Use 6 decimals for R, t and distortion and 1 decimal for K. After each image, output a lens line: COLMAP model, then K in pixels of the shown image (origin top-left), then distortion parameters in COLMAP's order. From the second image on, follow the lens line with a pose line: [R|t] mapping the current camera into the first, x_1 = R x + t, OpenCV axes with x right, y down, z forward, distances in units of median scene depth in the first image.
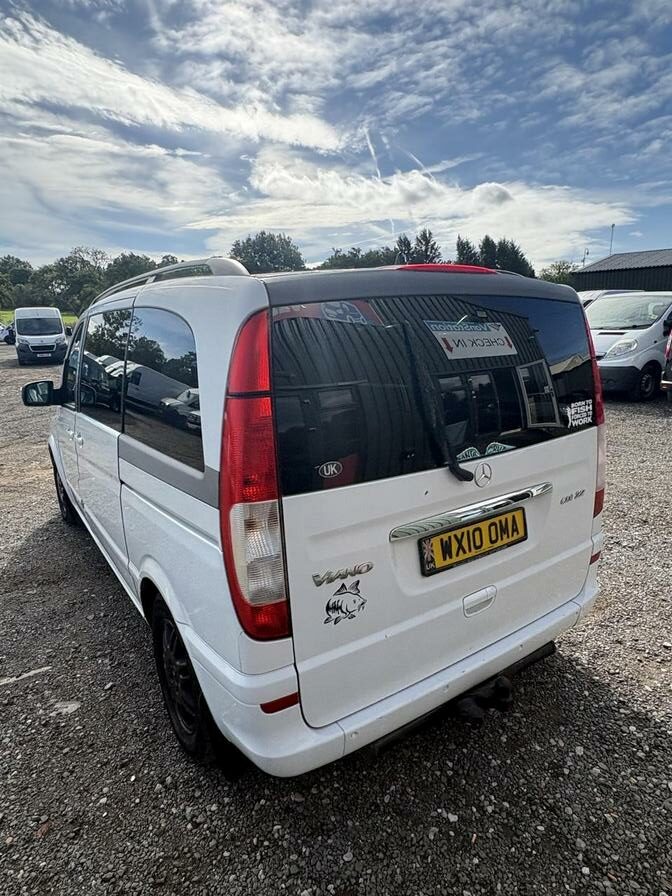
lens RADIAL K [[538.1, 0, 339.6], [0, 538.1, 451.1], [0, 0, 1]] dist [0.001384, -0.002803]
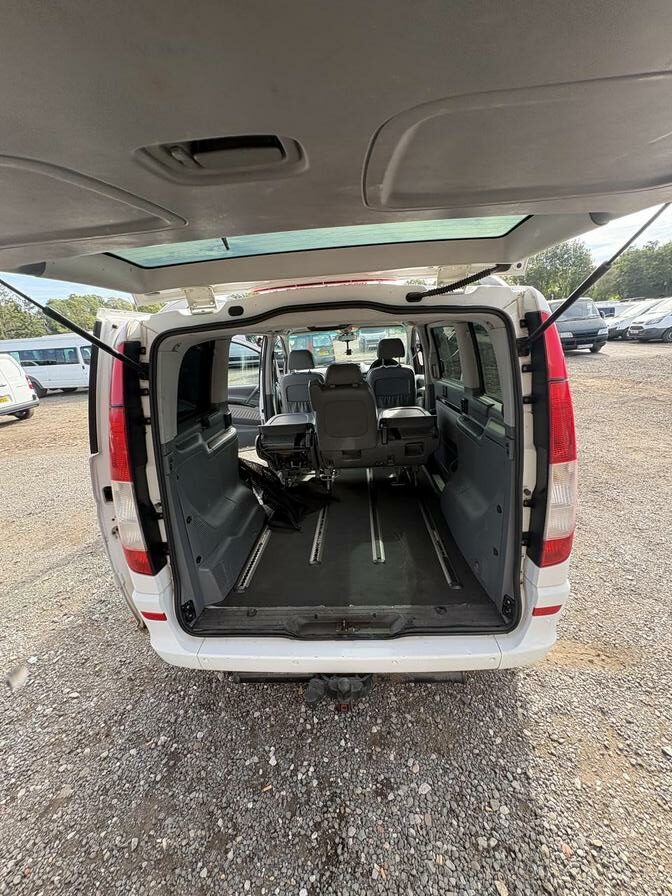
lens RADIAL K [[358.1, 0, 333.7], [0, 358.1, 446.3], [0, 0, 1]] dist [-0.003130, -0.000286]
pose [[0.791110, 0.161094, -0.590079, 0.590168], [-0.097741, 0.985593, 0.138032, -0.128247], [0.603814, -0.051524, 0.795458, 0.410838]]
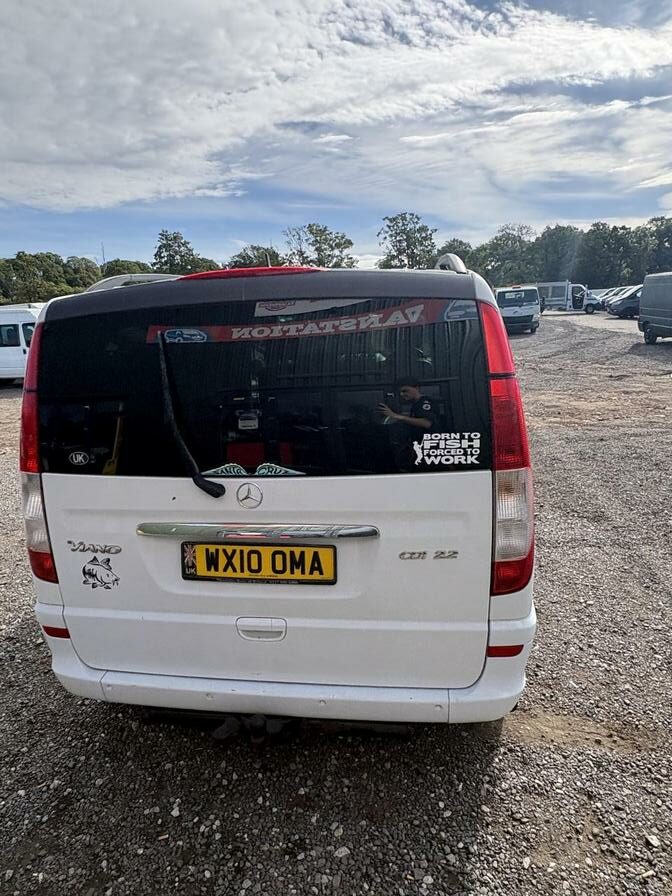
lens RADIAL K [[536.8, 0, 336.0], [0, 536.8, 446.4], [0, 0, 1]] dist [0.000610, 0.000713]
pose [[0.734301, 0.156247, -0.660597, 0.873716], [-0.129944, 0.987507, 0.089128, -0.126978], [0.666270, 0.020394, 0.745431, 0.363360]]
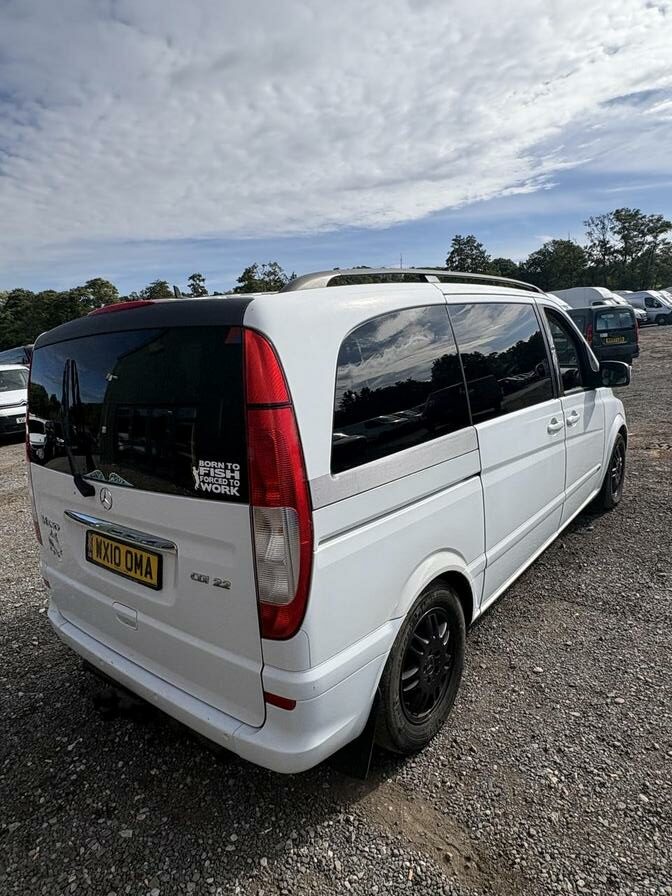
lens RADIAL K [[534.5, 0, 334.0], [0, 534.5, 445.5], [0, 0, 1]] dist [0.002729, -0.002005]
pose [[0.289121, 0.198553, -0.936475, 1.240440], [-0.149130, 0.975652, 0.160818, -0.269947], [0.945605, 0.093161, 0.311692, 0.974883]]
